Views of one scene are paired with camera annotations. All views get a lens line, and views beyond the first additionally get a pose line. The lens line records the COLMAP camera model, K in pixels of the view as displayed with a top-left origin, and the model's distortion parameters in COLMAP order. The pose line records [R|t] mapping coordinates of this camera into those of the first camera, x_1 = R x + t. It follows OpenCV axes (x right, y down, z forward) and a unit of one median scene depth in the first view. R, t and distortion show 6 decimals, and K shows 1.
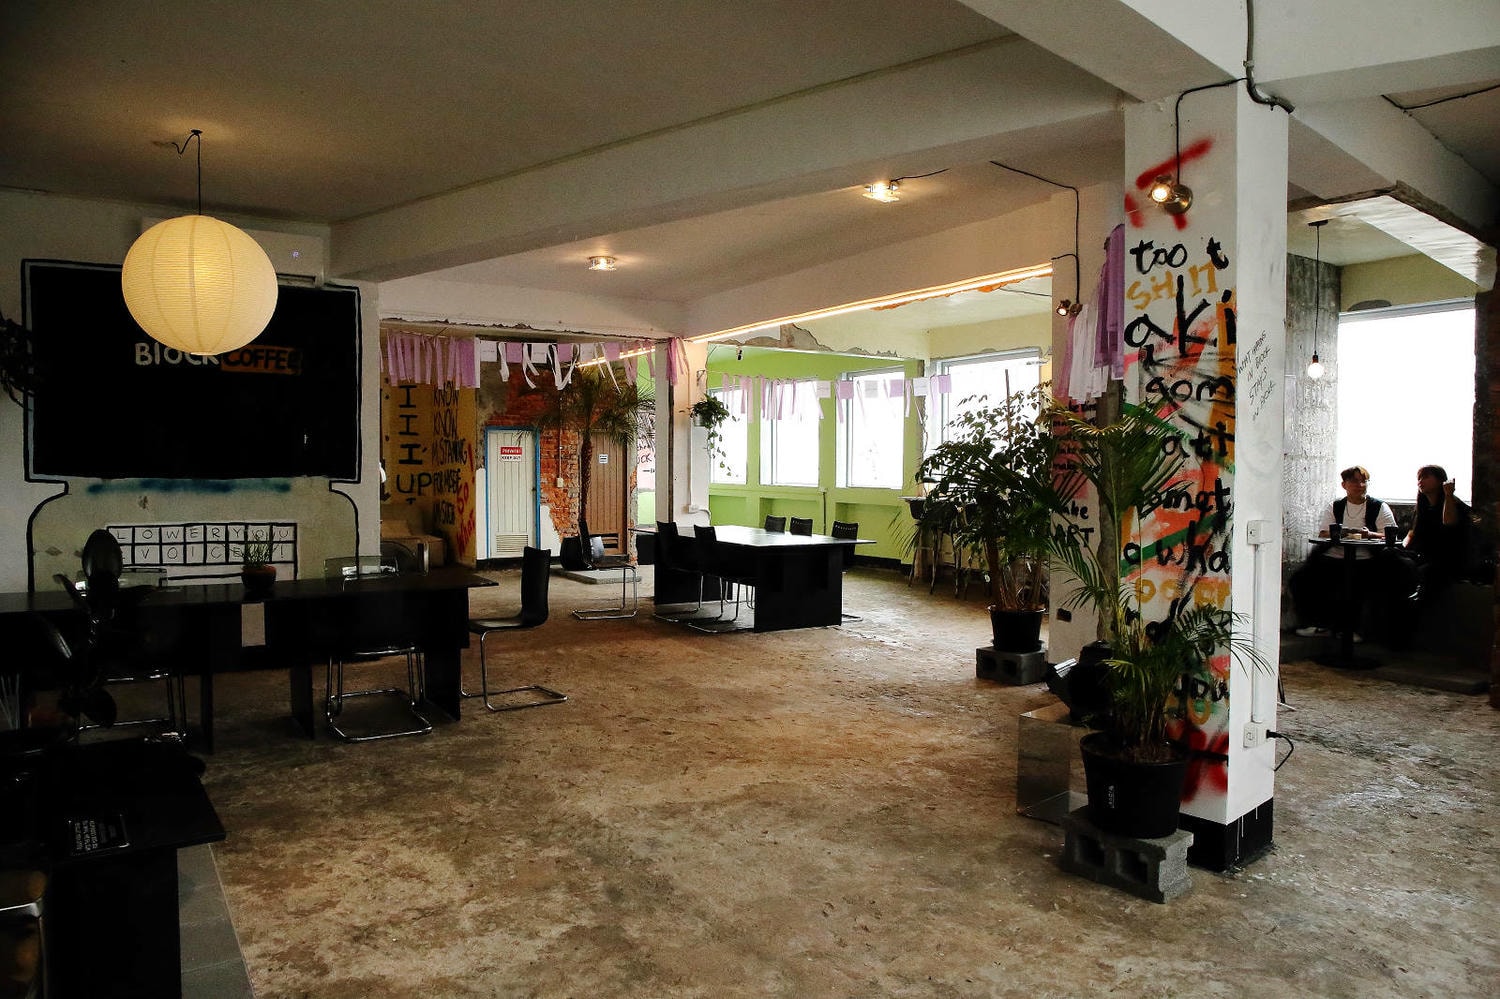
lens RADIAL K [[1017.0, 0, 753.2], [0, 1017.0, 505.2], [0, 0, 1]] dist [-0.105503, 0.080666]
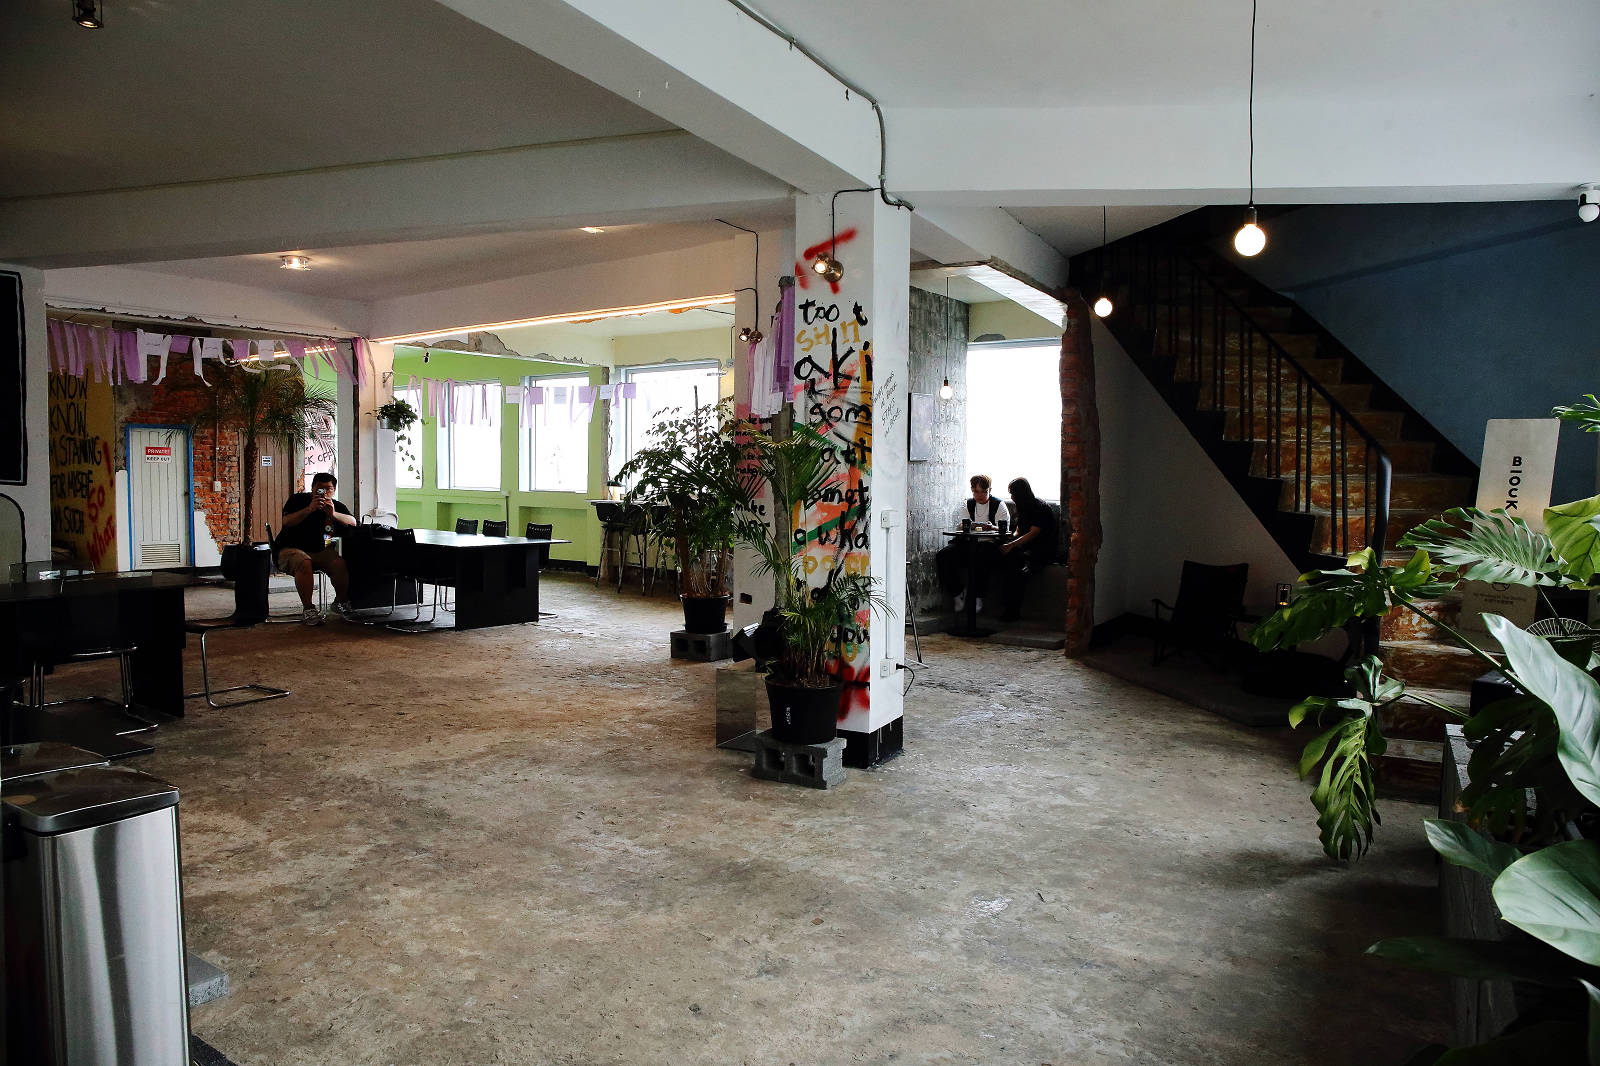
lens RADIAL K [[1084.8, 0, 803.4], [0, 1084.8, 539.0], [0, 0, 1]] dist [-0.105503, 0.080666]
pose [[0.935305, -0.015444, 0.353505, -0.106176], [0.006599, 0.999635, 0.026212, 0.012175], [-0.353780, -0.022184, 0.935065, -0.290085]]
